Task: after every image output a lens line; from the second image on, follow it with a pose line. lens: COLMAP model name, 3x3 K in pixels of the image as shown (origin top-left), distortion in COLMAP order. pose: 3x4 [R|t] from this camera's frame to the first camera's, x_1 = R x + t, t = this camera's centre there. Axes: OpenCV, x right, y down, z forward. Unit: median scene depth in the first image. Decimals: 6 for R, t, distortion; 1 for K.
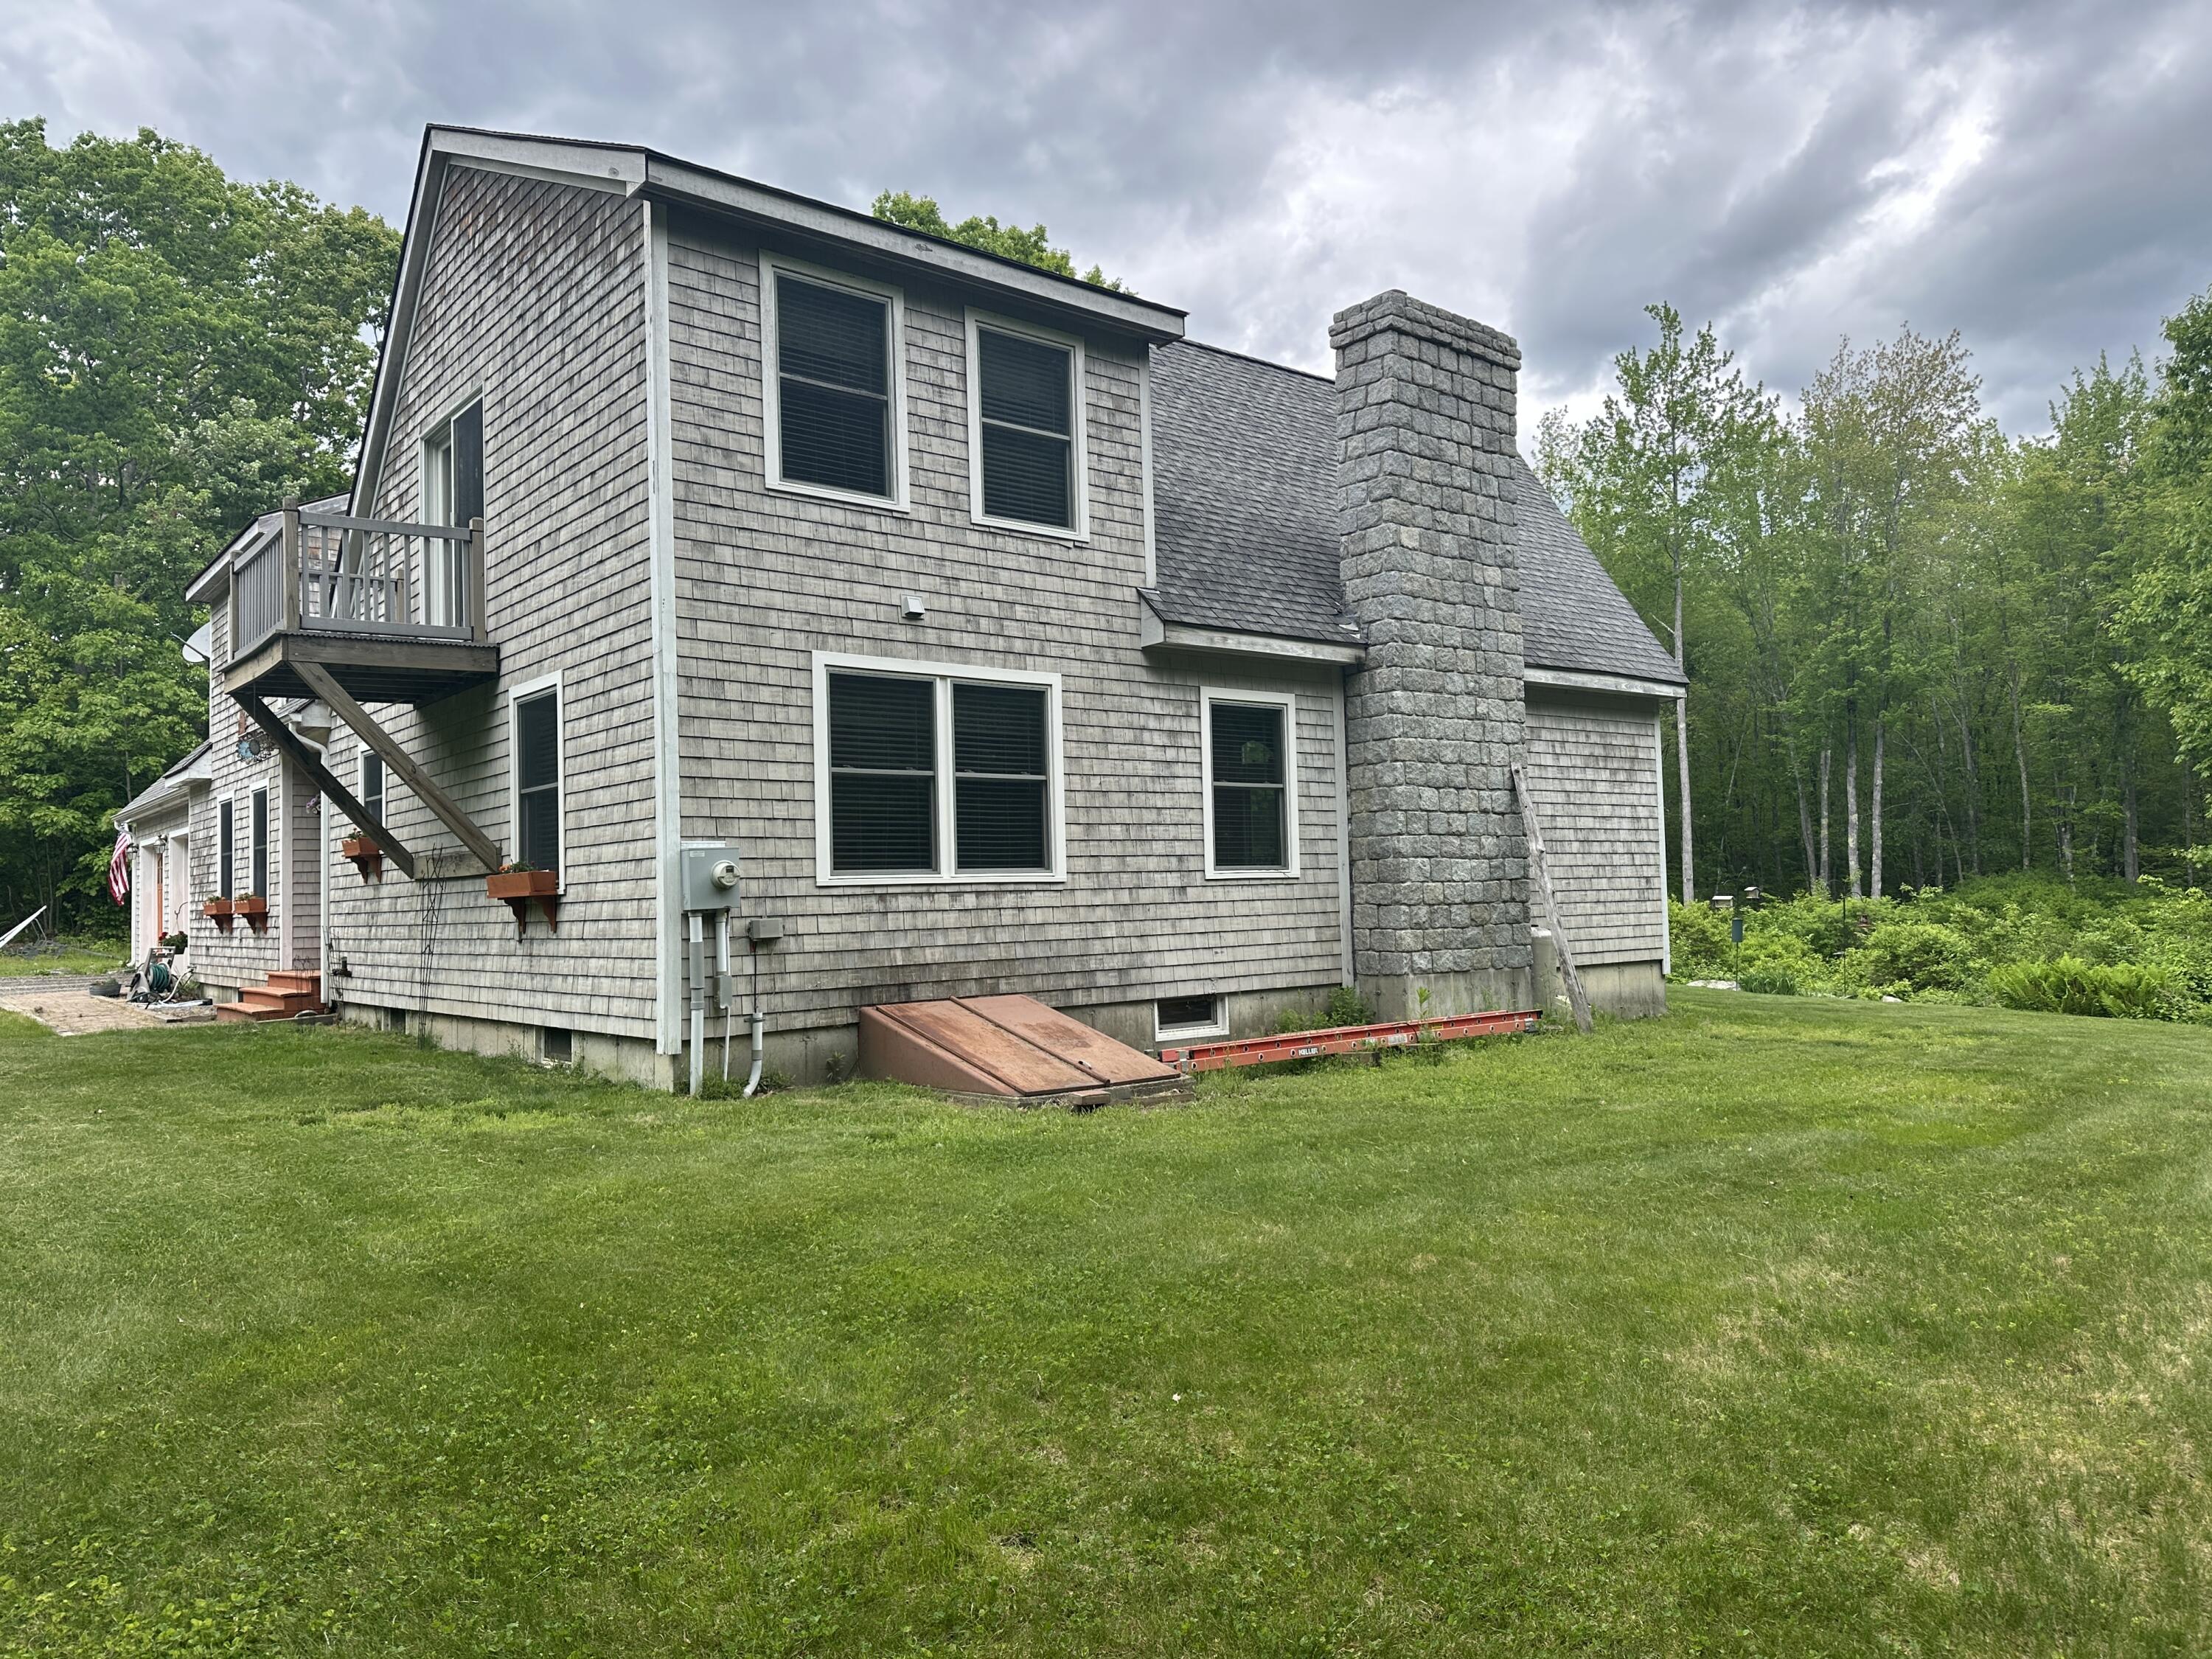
lens RADIAL K [[1549.9, 0, 1106.0], [0, 1549.9, 829.5], [0, 0, 1]] dist [0.088208, -0.000992]
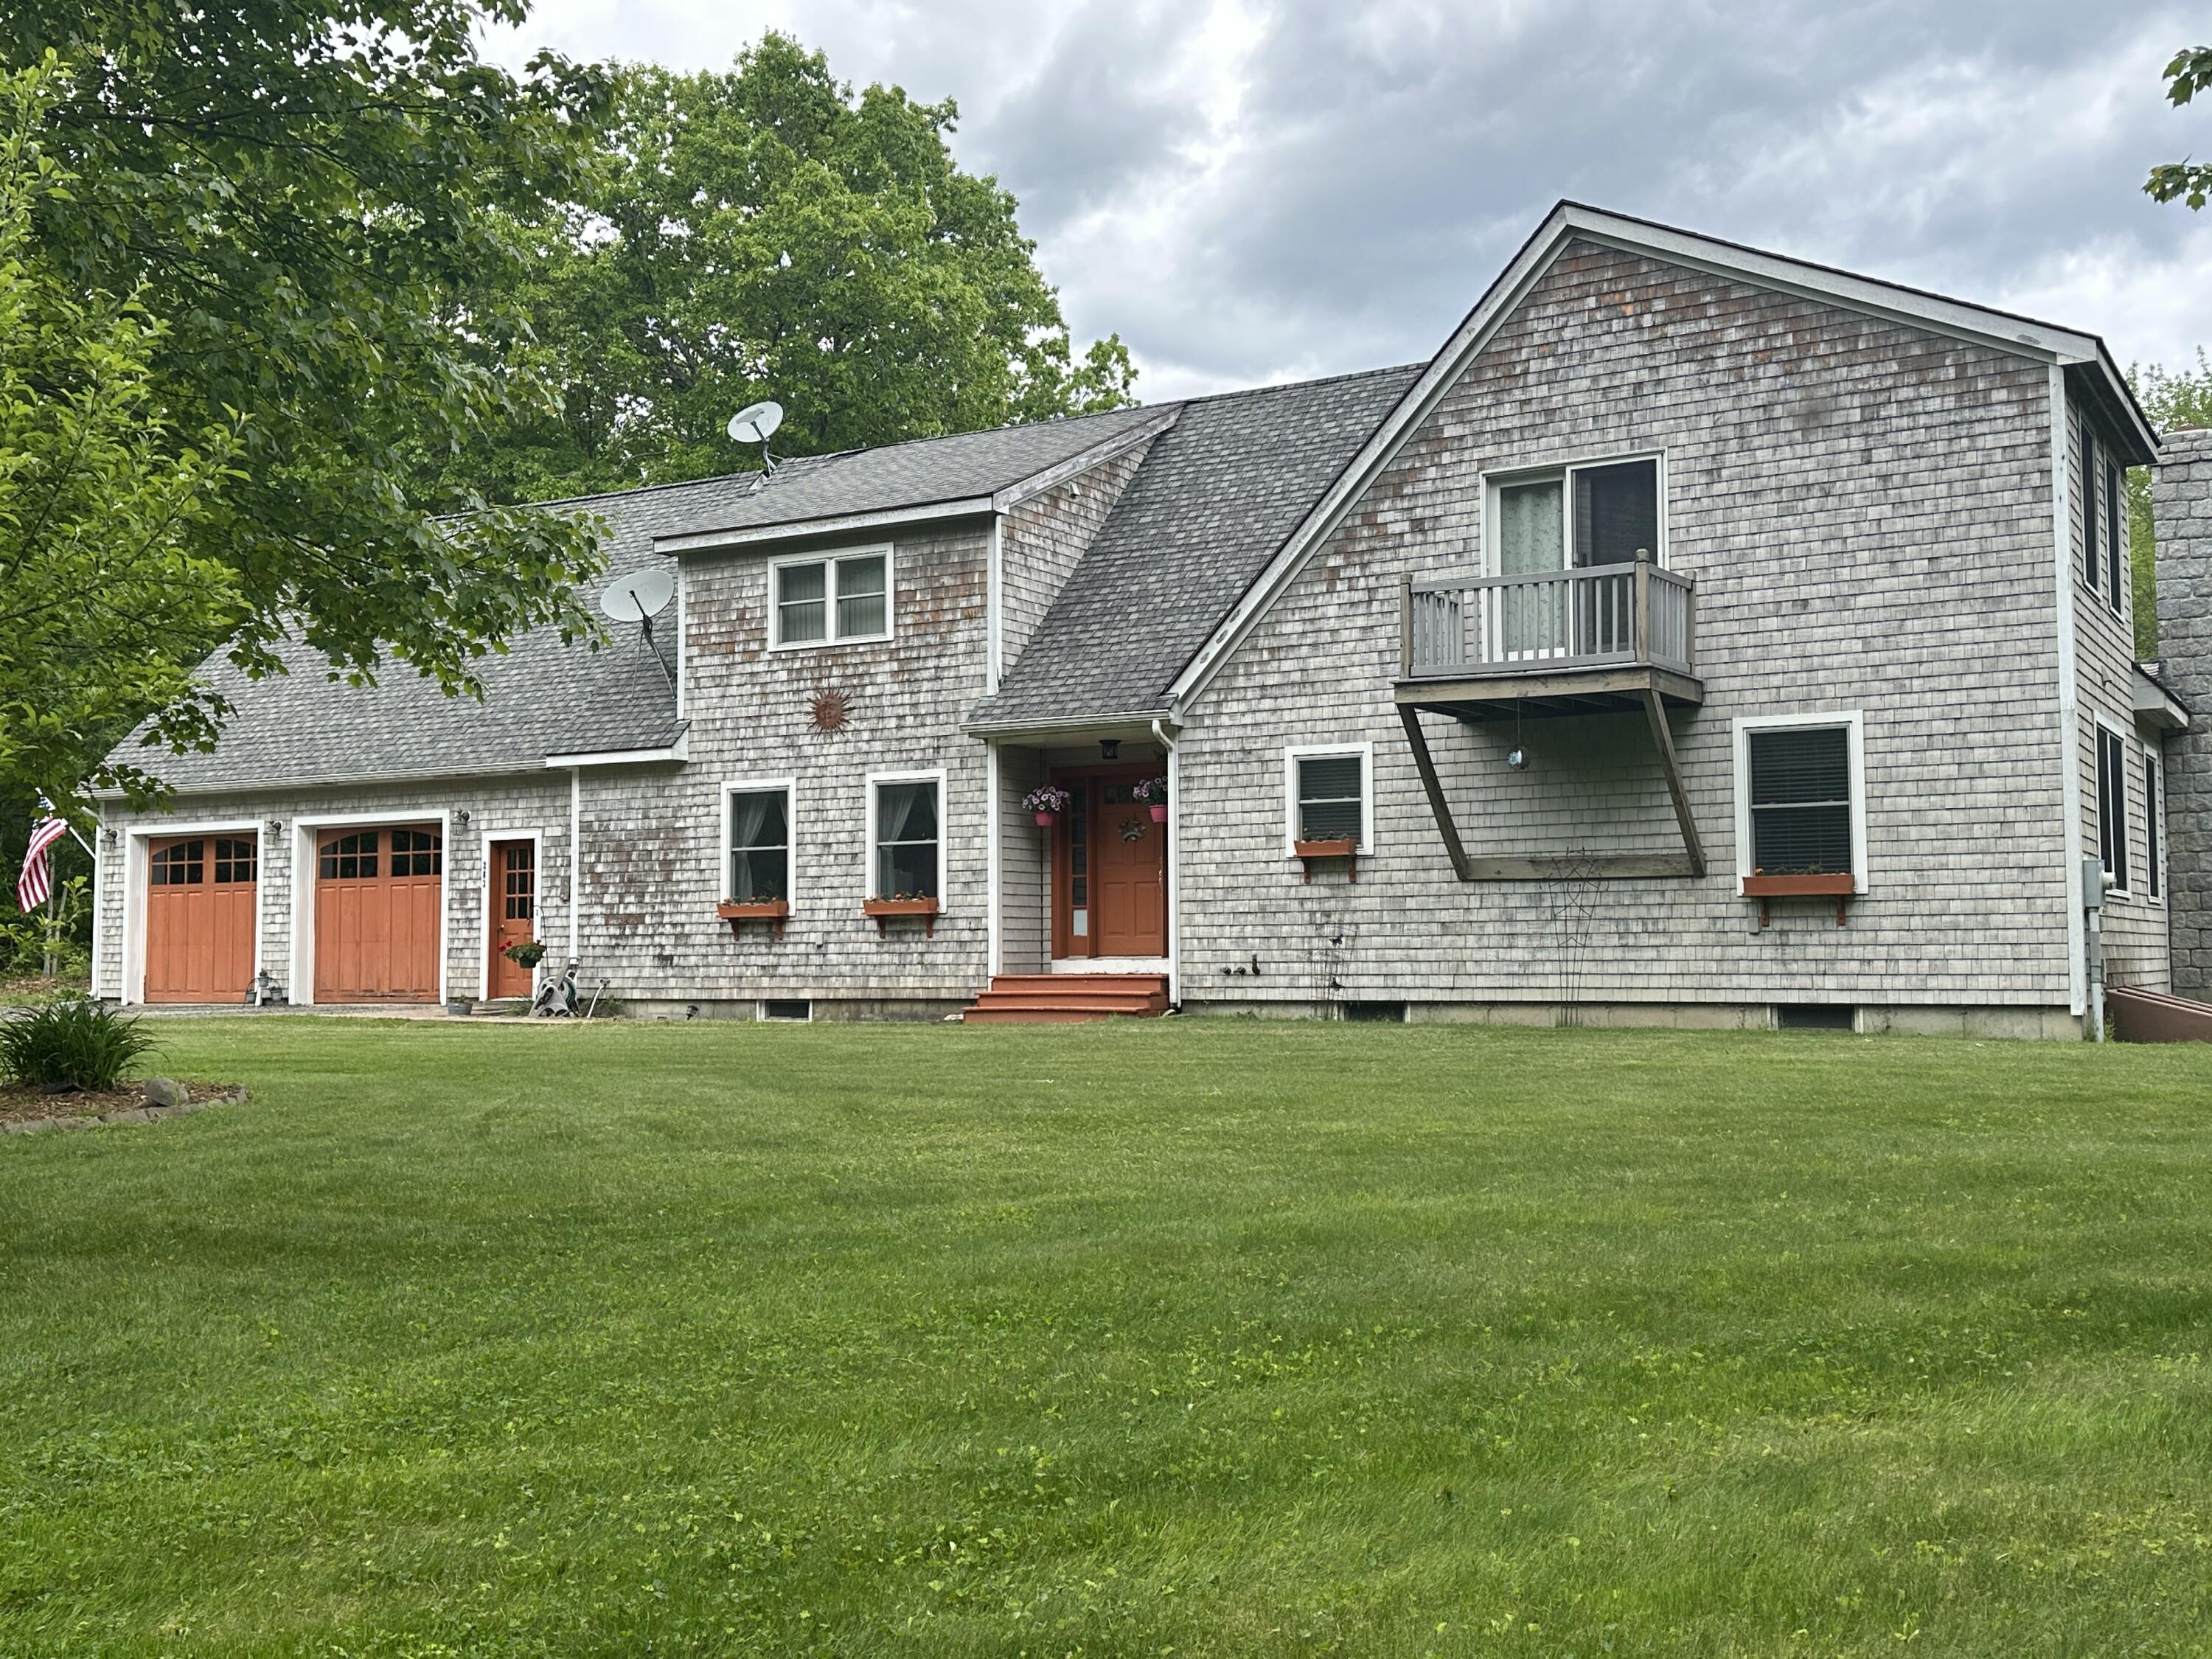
lens RADIAL K [[2193.5, 0, 1106.0], [0, 2193.5, 829.5], [0, 0, 1]] dist [0.023298, 0.014430]
pose [[0.941892, 0.041045, 0.333399, -1.011678], [-0.035148, 0.999101, -0.023702, 0.036312], [-0.334072, 0.010607, 0.942488, -0.287075]]
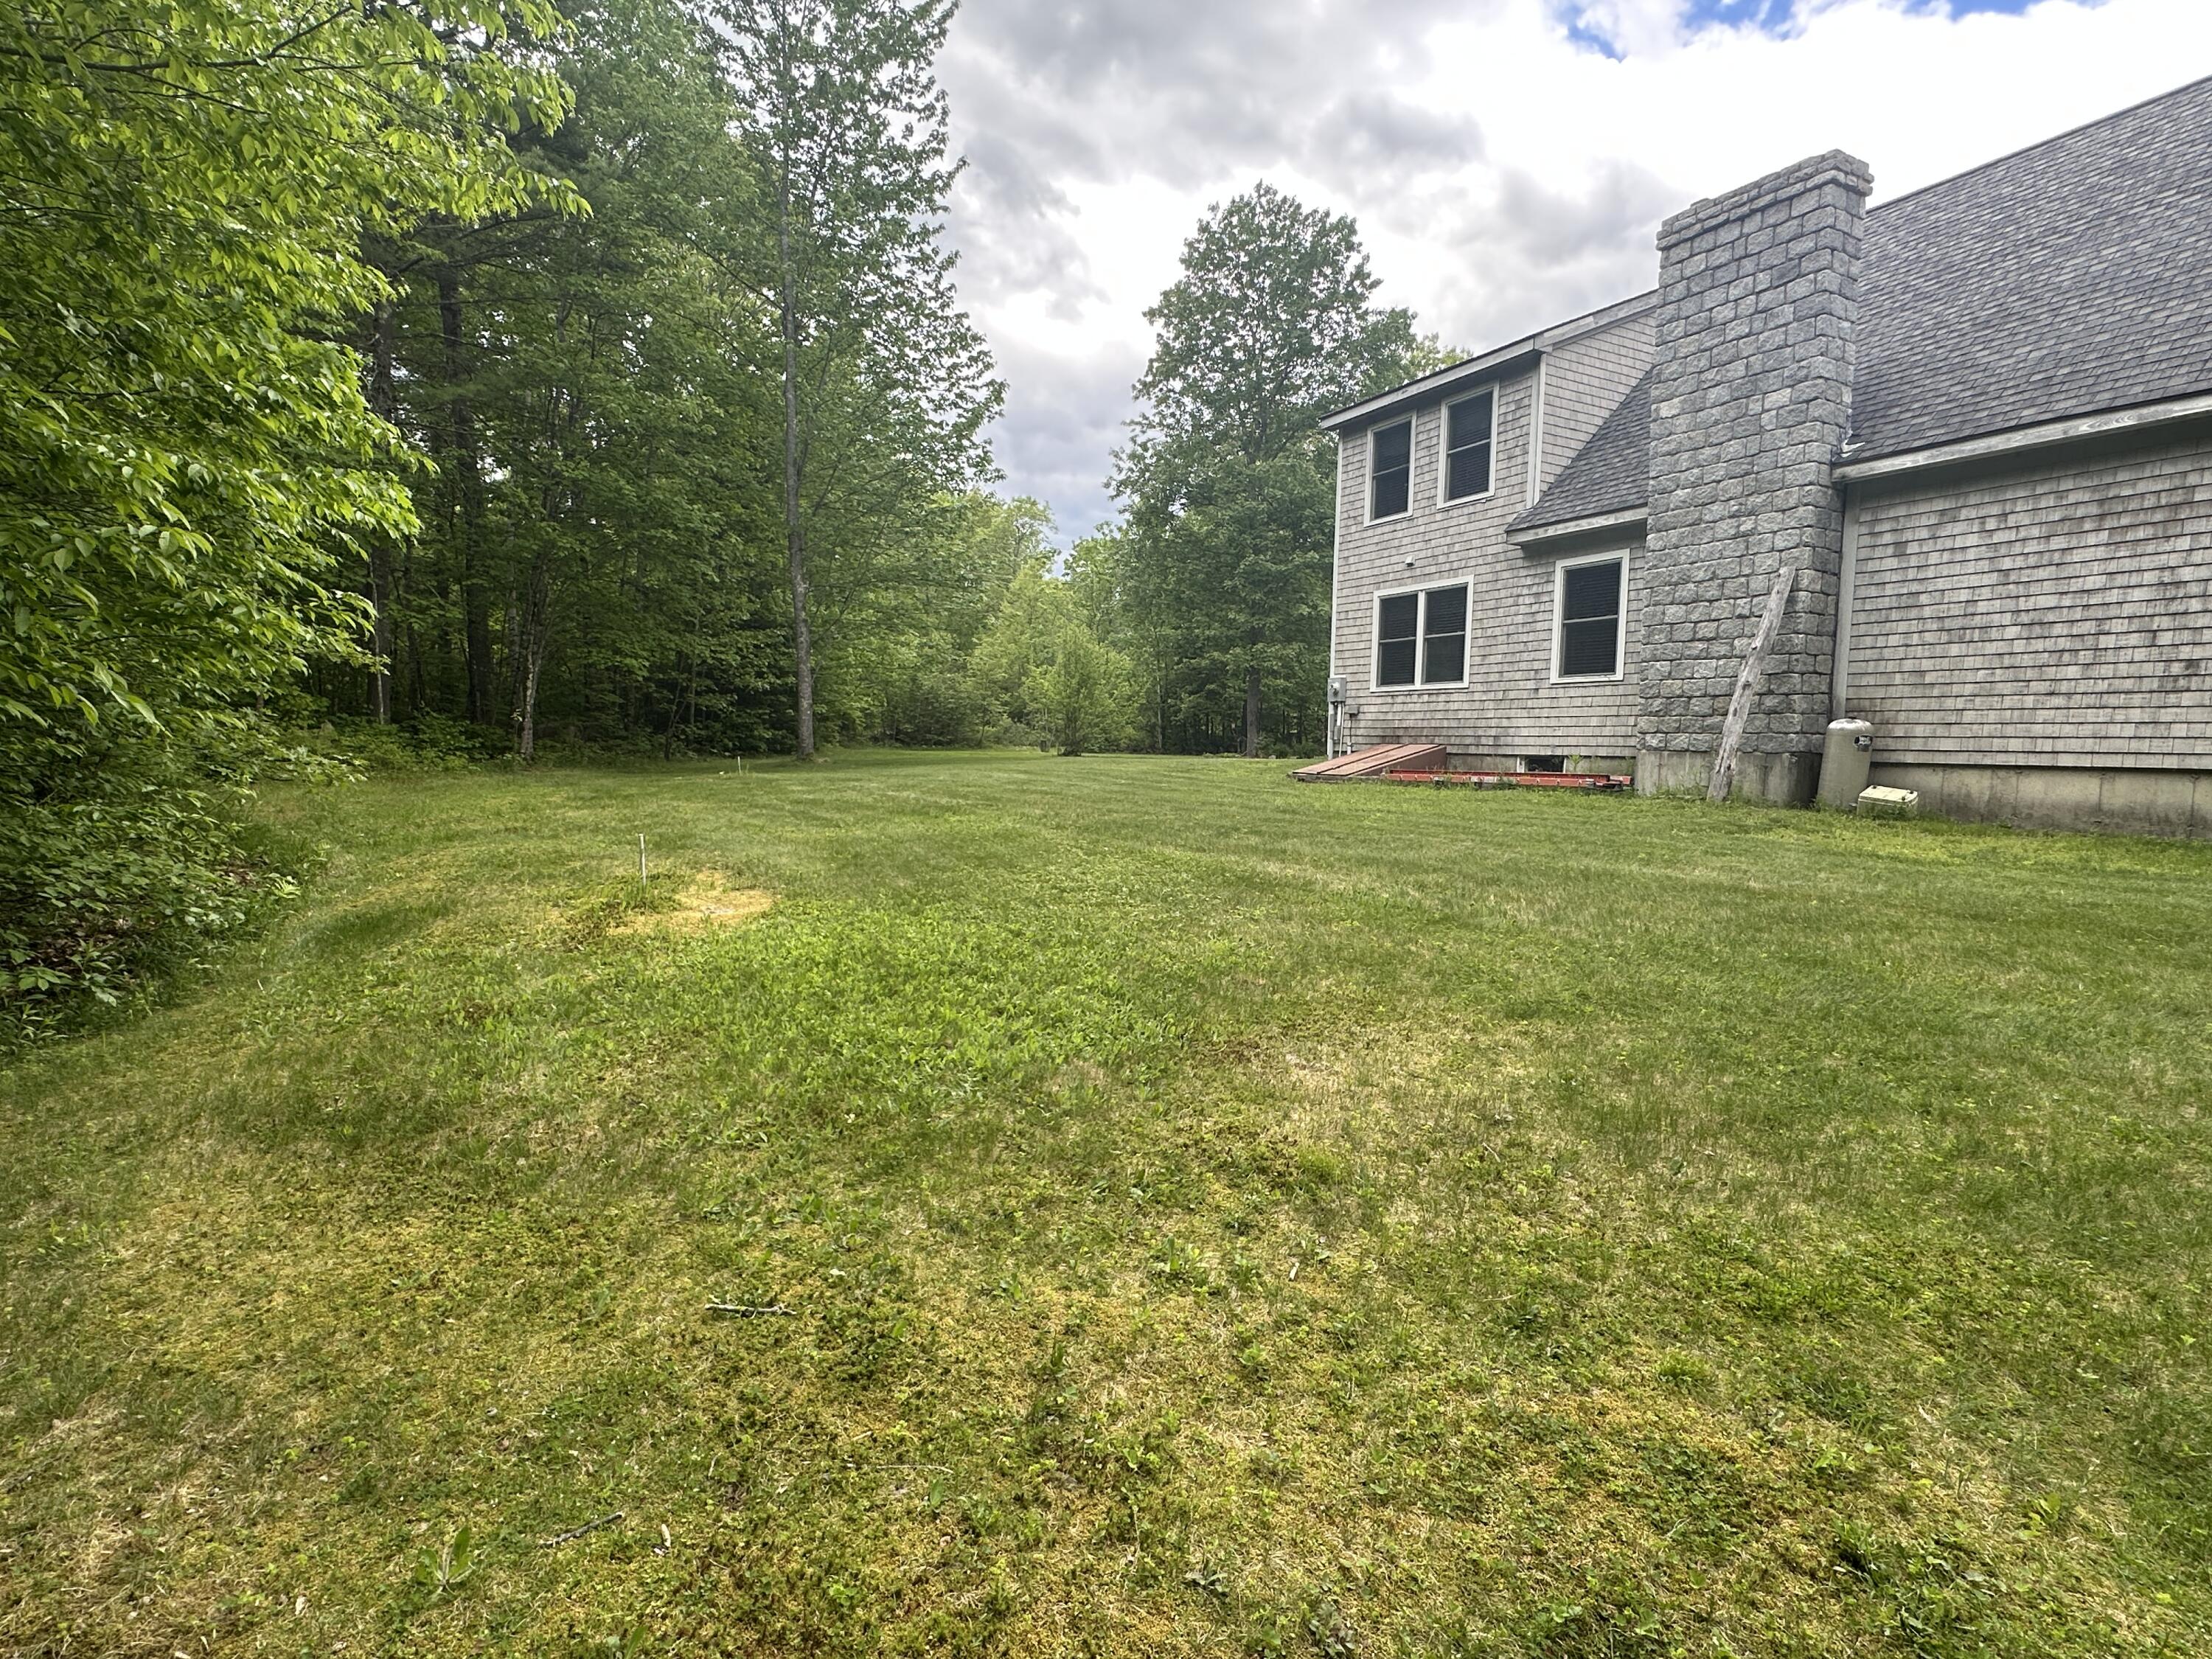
lens RADIAL K [[1193.9, 0, 1106.0], [0, 1193.9, 829.5], [0, 0, 1]] dist [-0.000887, -0.000519]
pose [[-0.226173, 0.087813, -0.970121, 1.450272], [0.027067, 0.996110, 0.083855, 0.069810], [0.973711, -0.007293, -0.227670, 0.875400]]
